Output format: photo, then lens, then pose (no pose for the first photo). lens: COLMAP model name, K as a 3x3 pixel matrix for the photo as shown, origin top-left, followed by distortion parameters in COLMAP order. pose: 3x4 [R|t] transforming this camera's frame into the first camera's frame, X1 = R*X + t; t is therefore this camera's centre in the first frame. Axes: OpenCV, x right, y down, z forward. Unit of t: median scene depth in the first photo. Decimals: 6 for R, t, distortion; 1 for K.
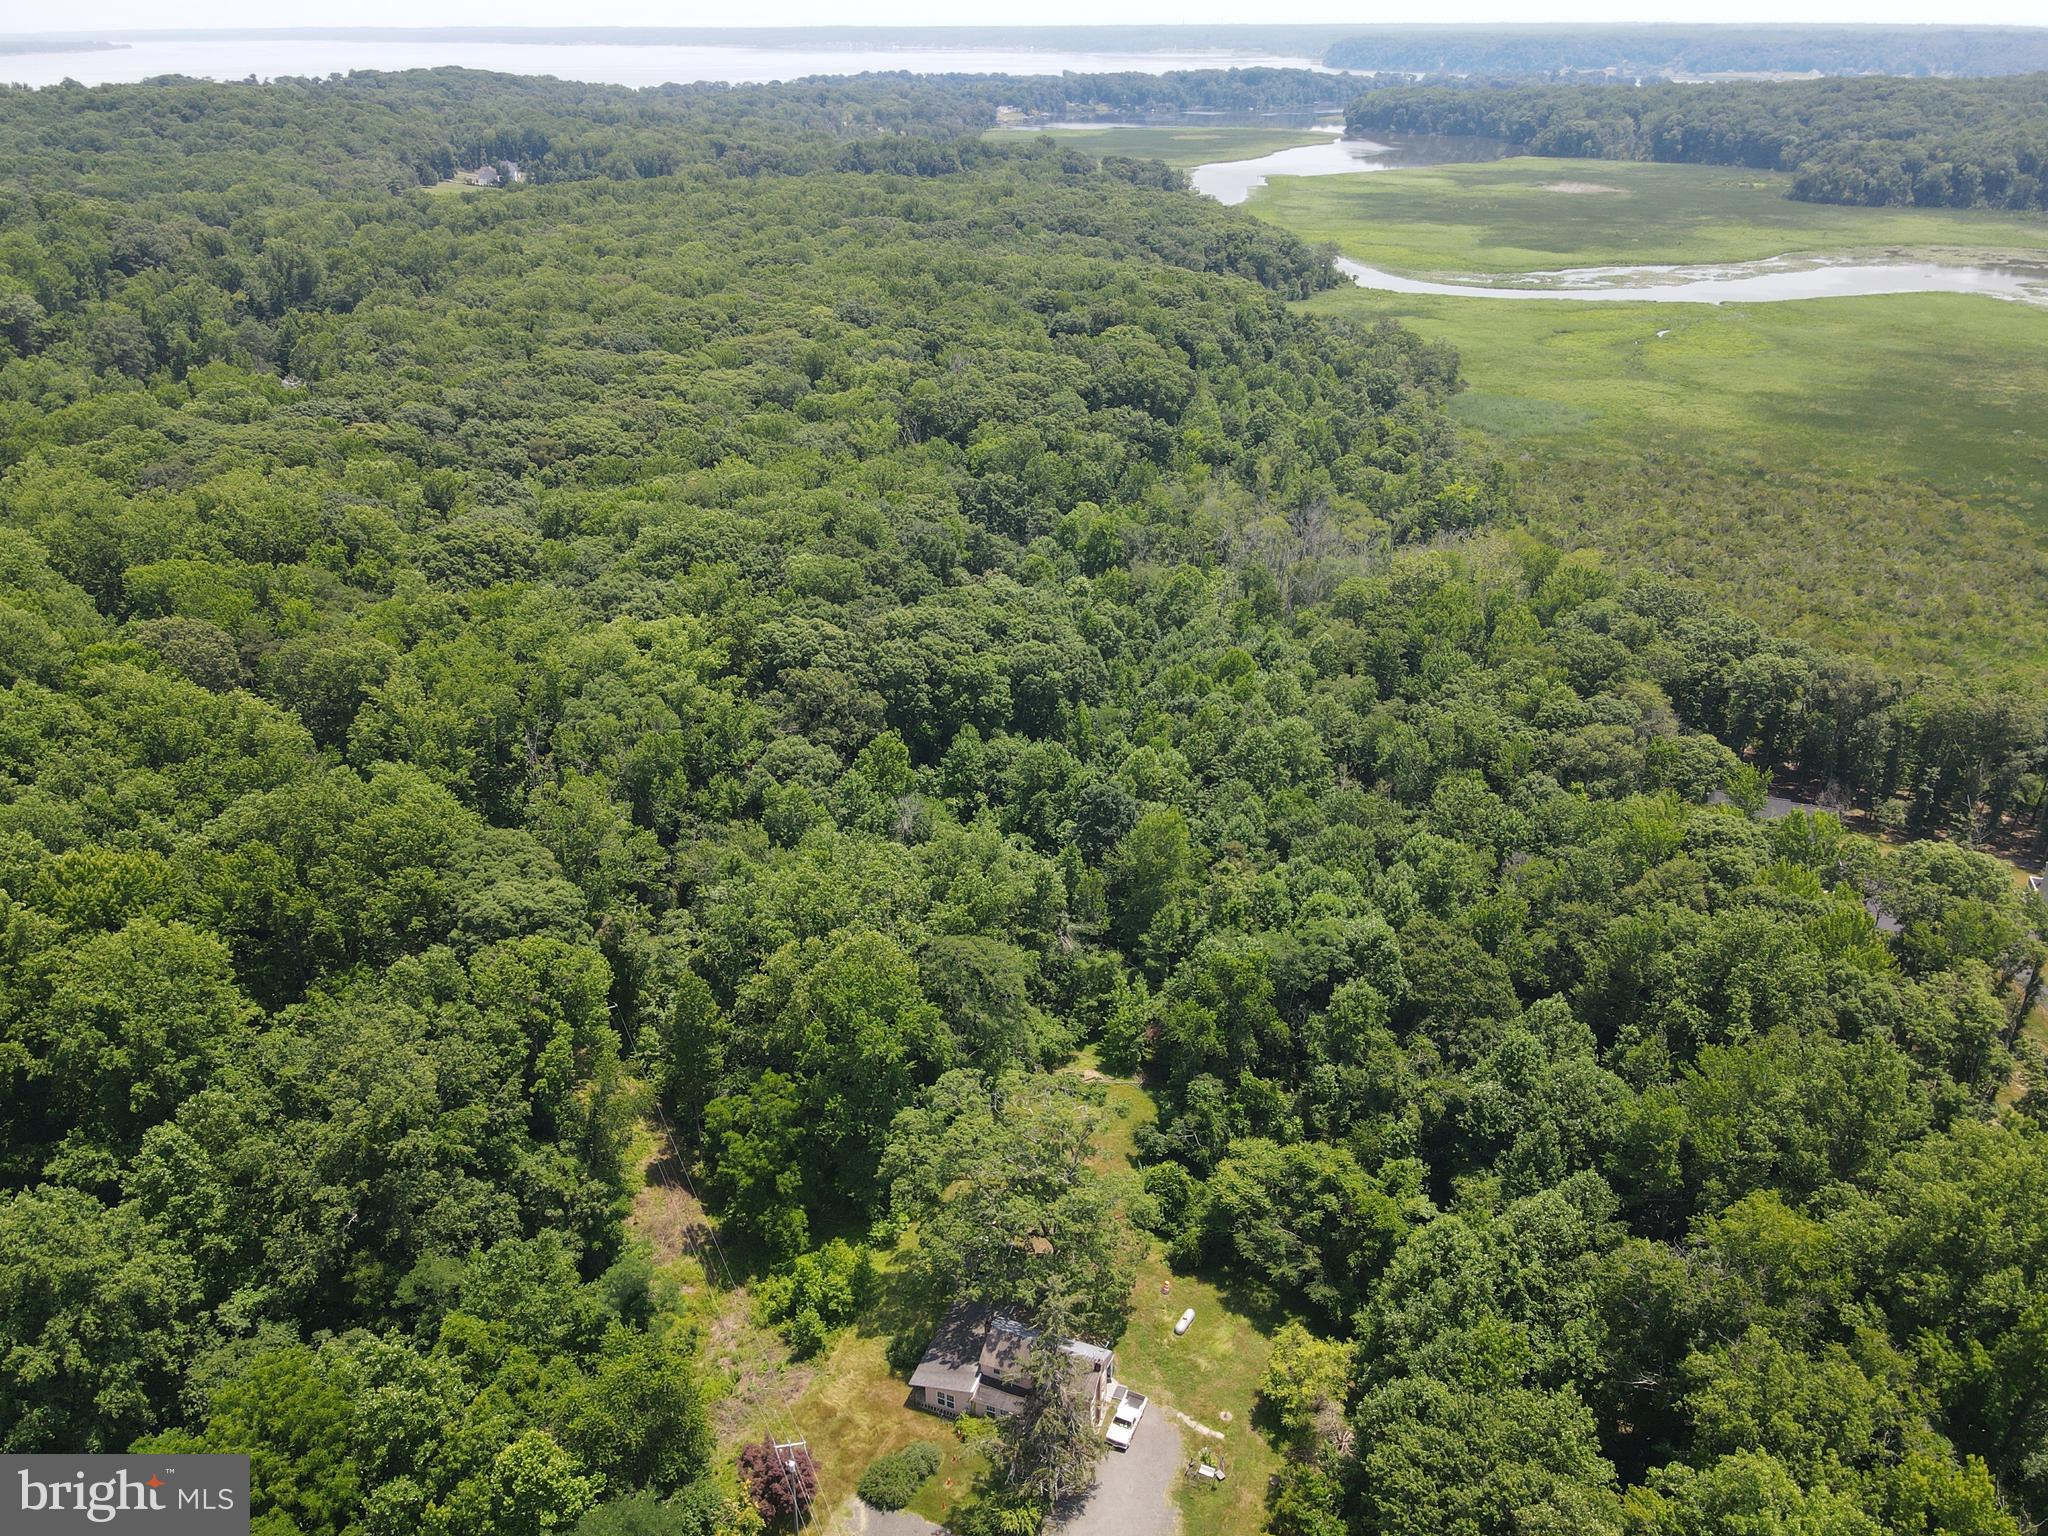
lens RADIAL K [[1496.5, 0, 1007.5], [0, 1496.5, 791.9], [0, 0, 1]] dist [0.008700, 0.002825]
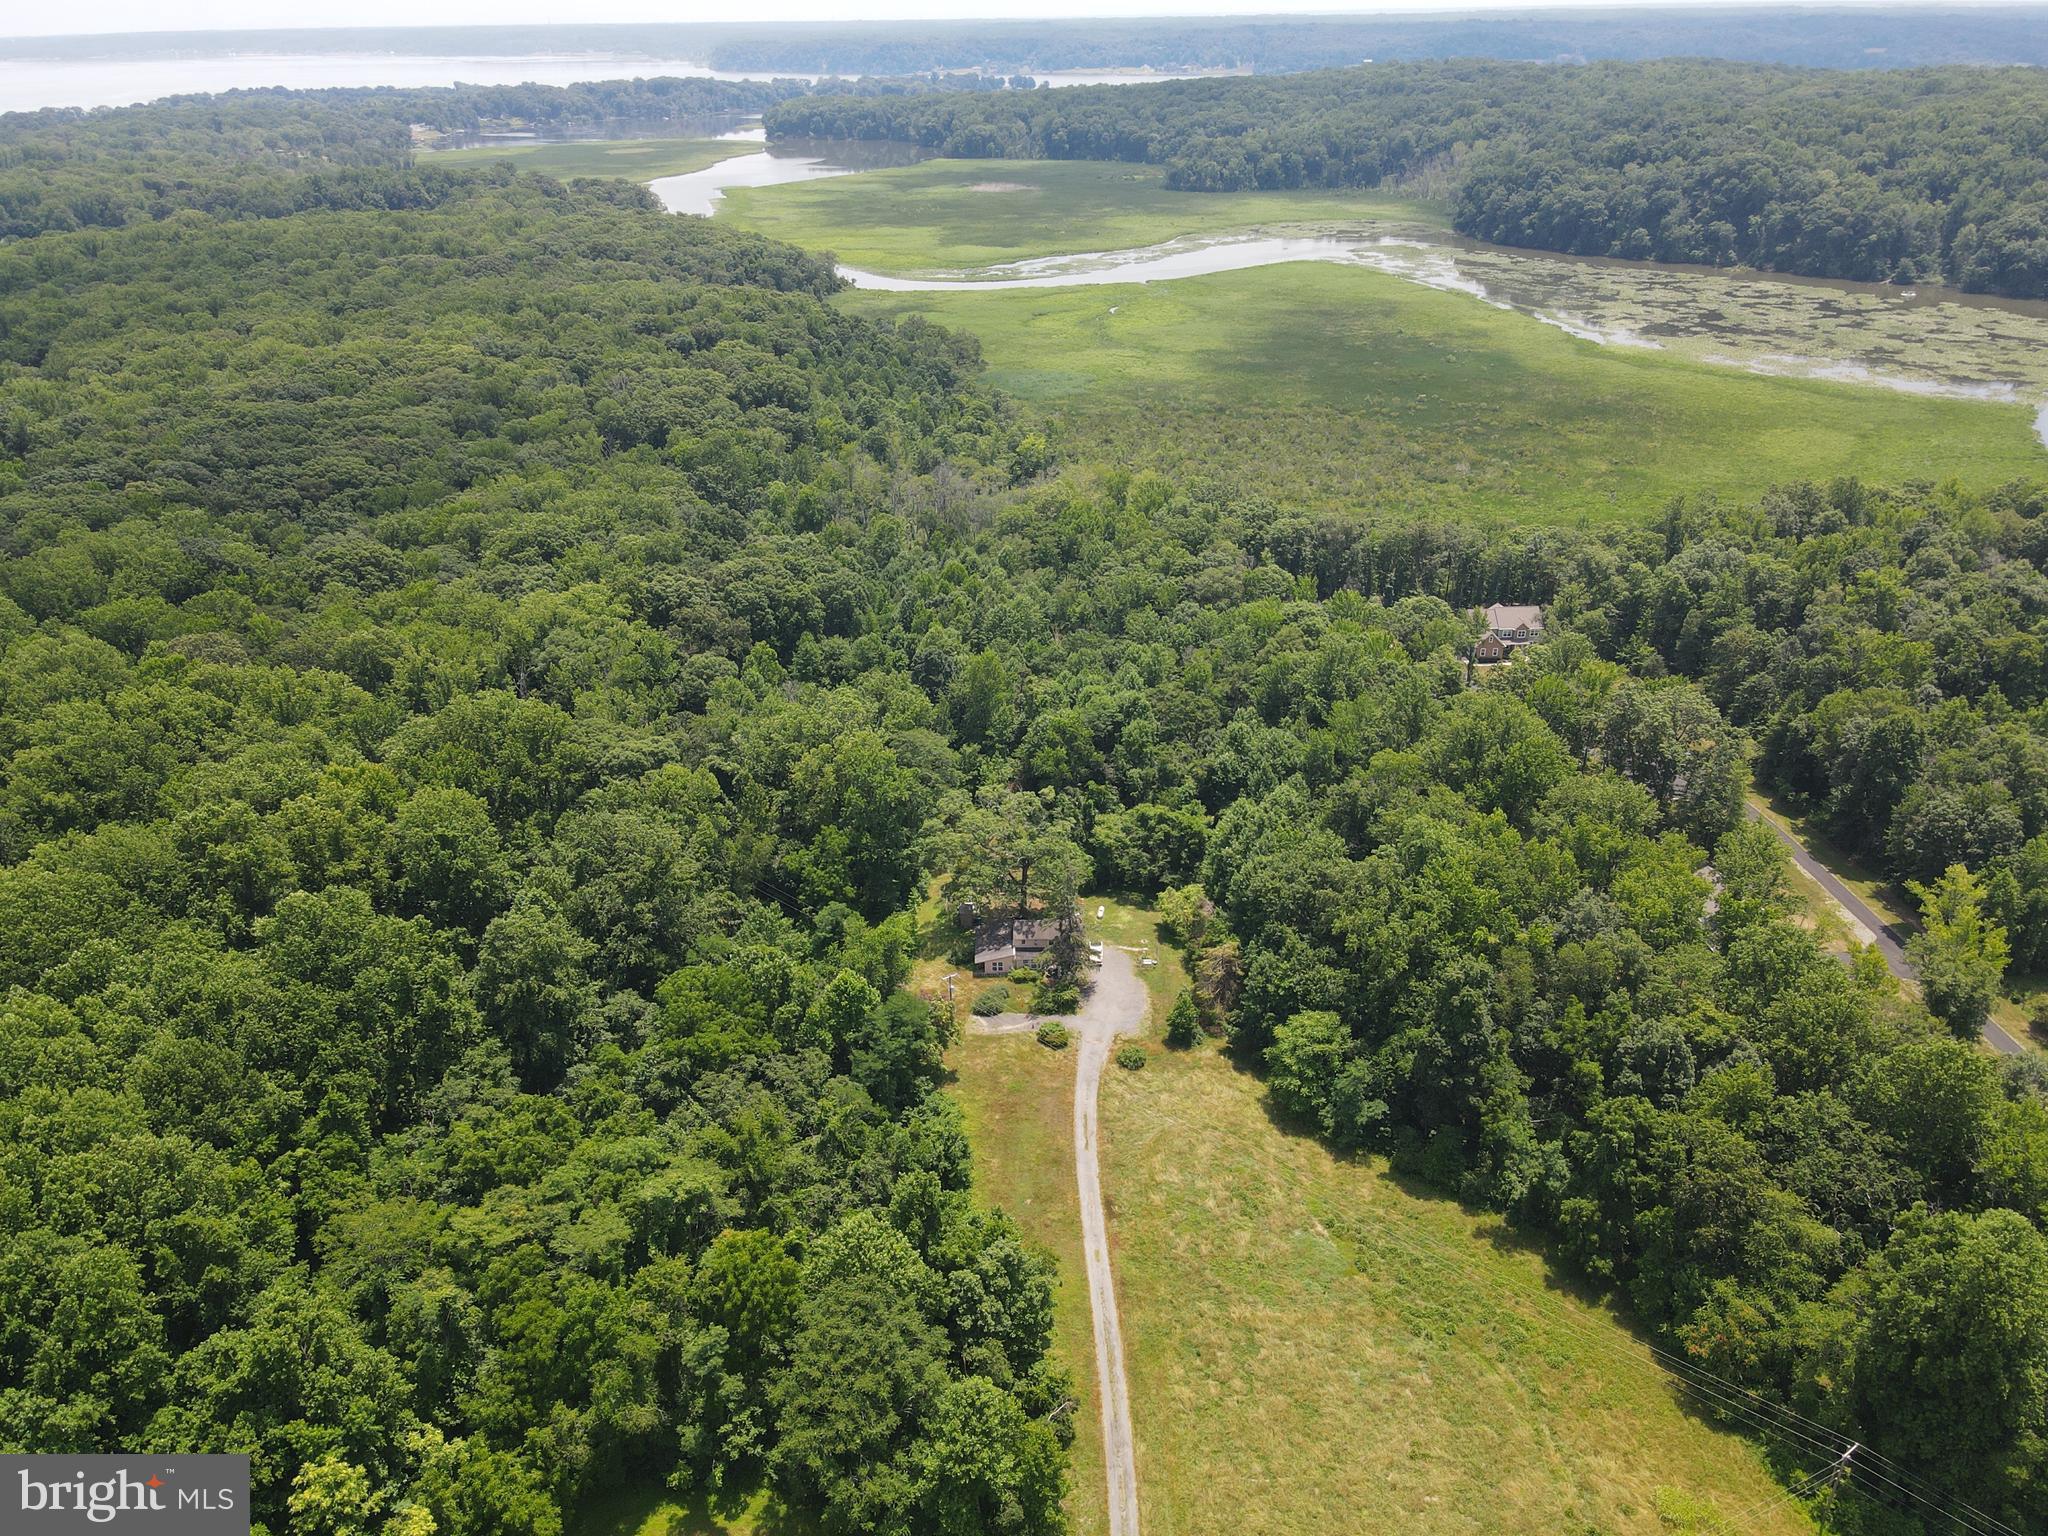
lens RADIAL K [[1500.6, 0, 1007.4], [0, 1500.6, 783.1], [0, 0, 1]] dist [-0.001866, 0.039508]
pose [[0.930321, -0.177880, 0.320721, -0.332260], [0.179132, 0.983485, 0.025855, 0.093088], [-0.320023, 0.033398, 0.946821, -0.396393]]
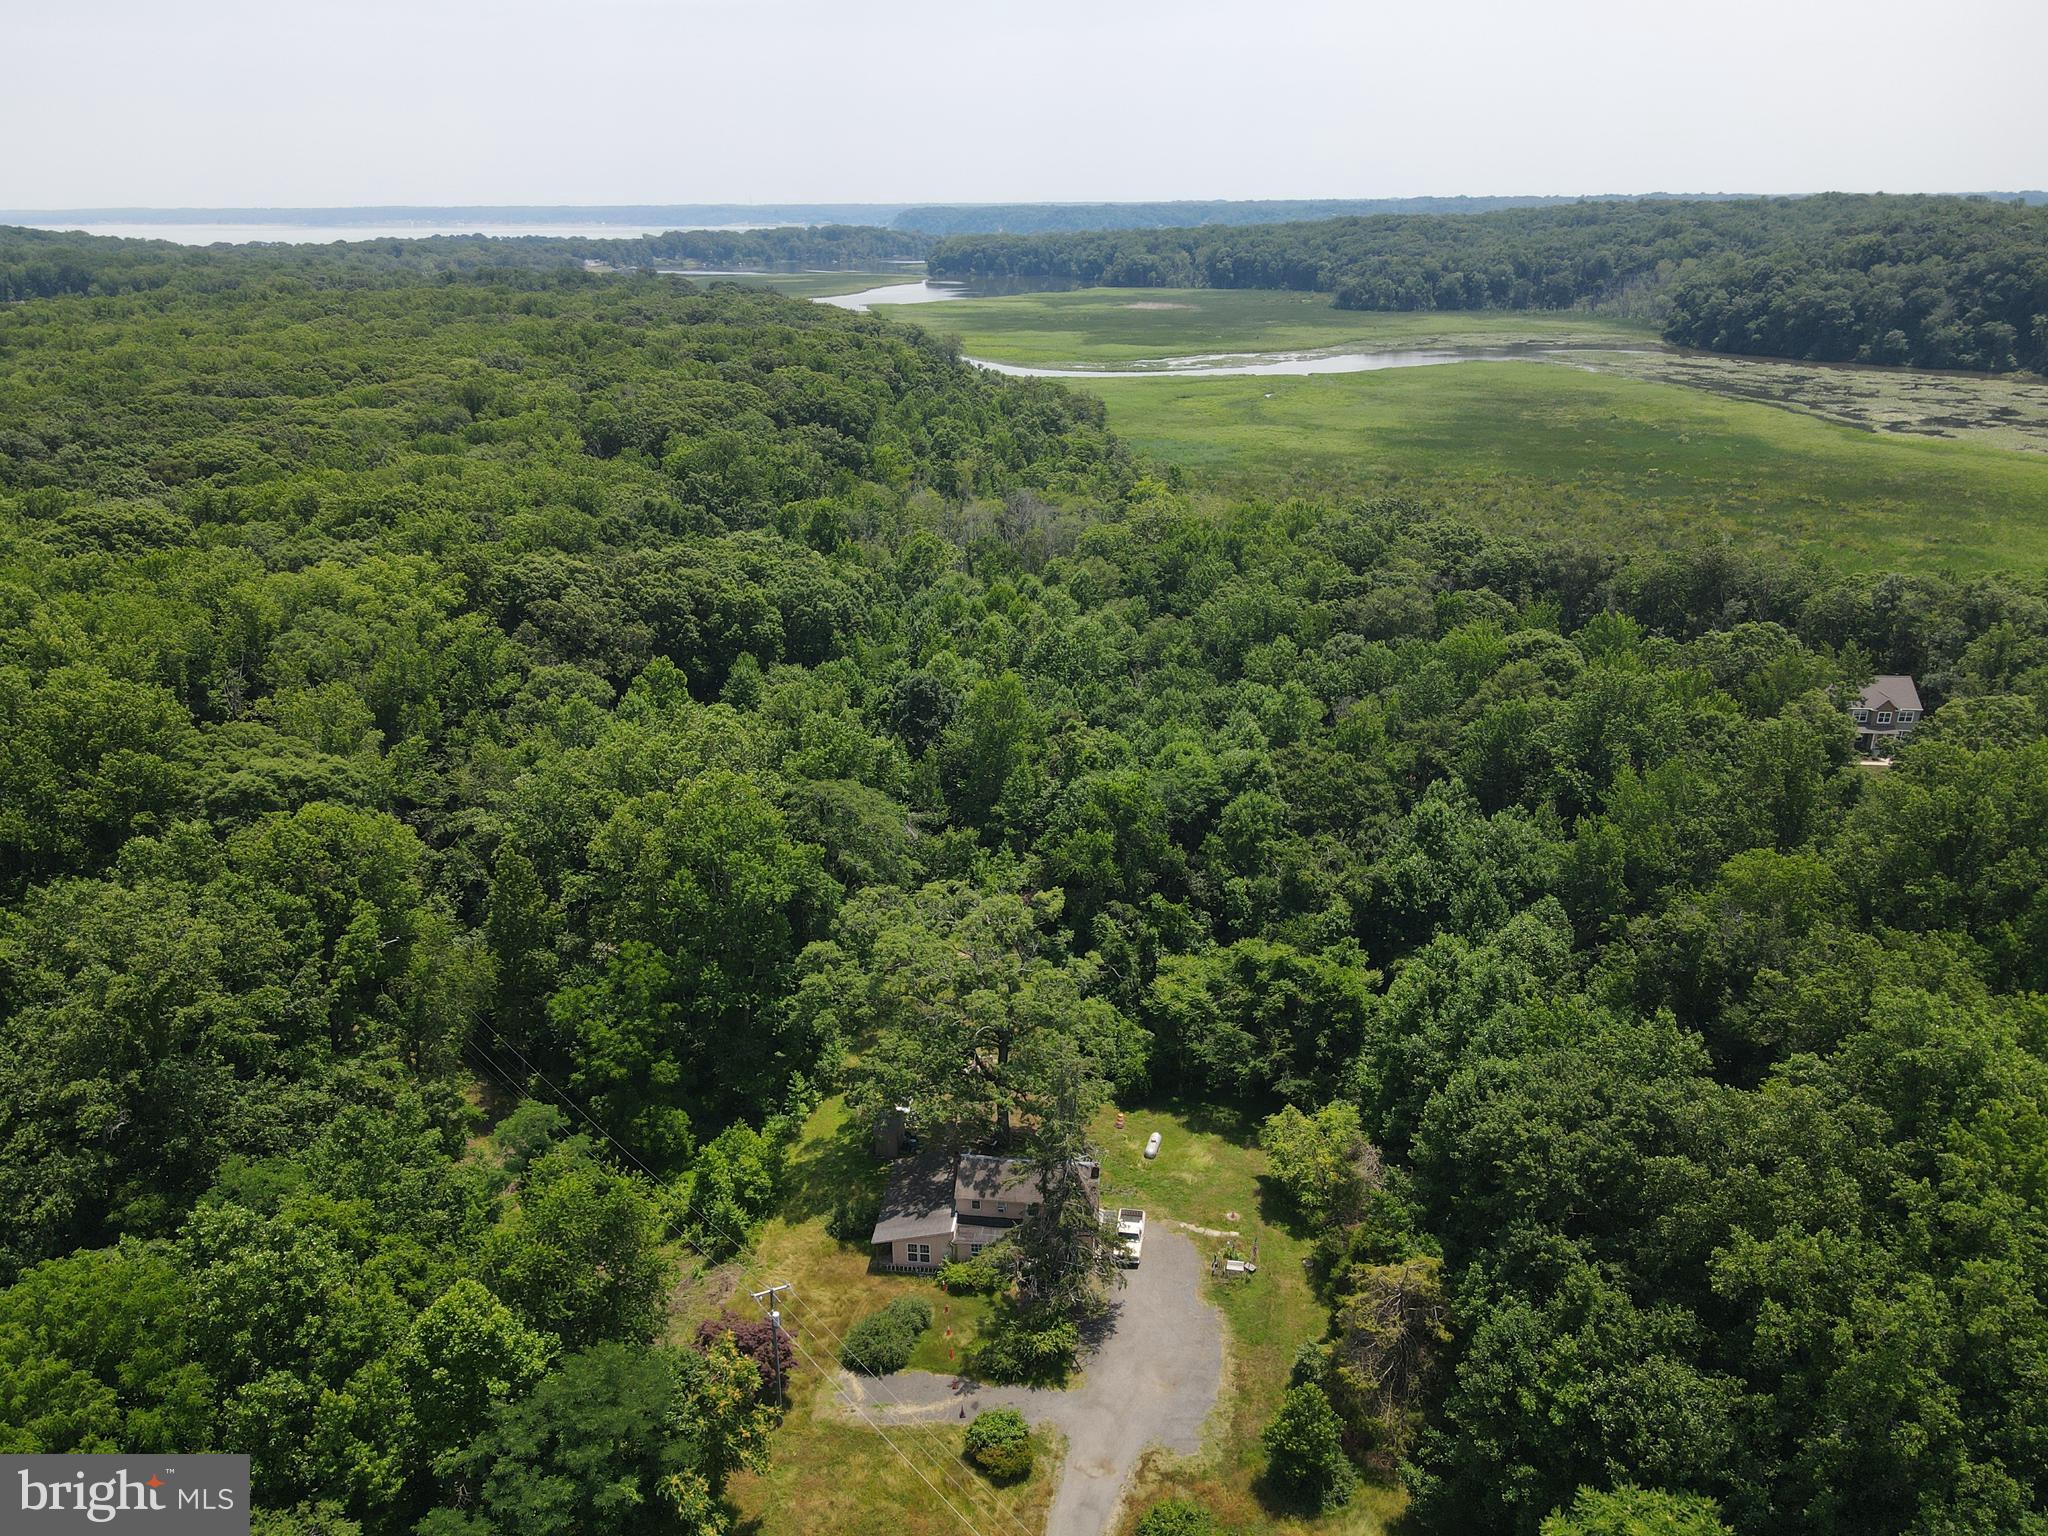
lens RADIAL K [[1496.2, 0, 1008.8], [0, 1496.2, 791.6], [0, 0, 1]] dist [0.009696, 0.010218]
pose [[0.965089, -0.099279, 0.242378, -0.102167], [0.123438, 0.988568, -0.086579, 0.139007], [-0.231011, 0.113475, 0.966311, 0.093186]]
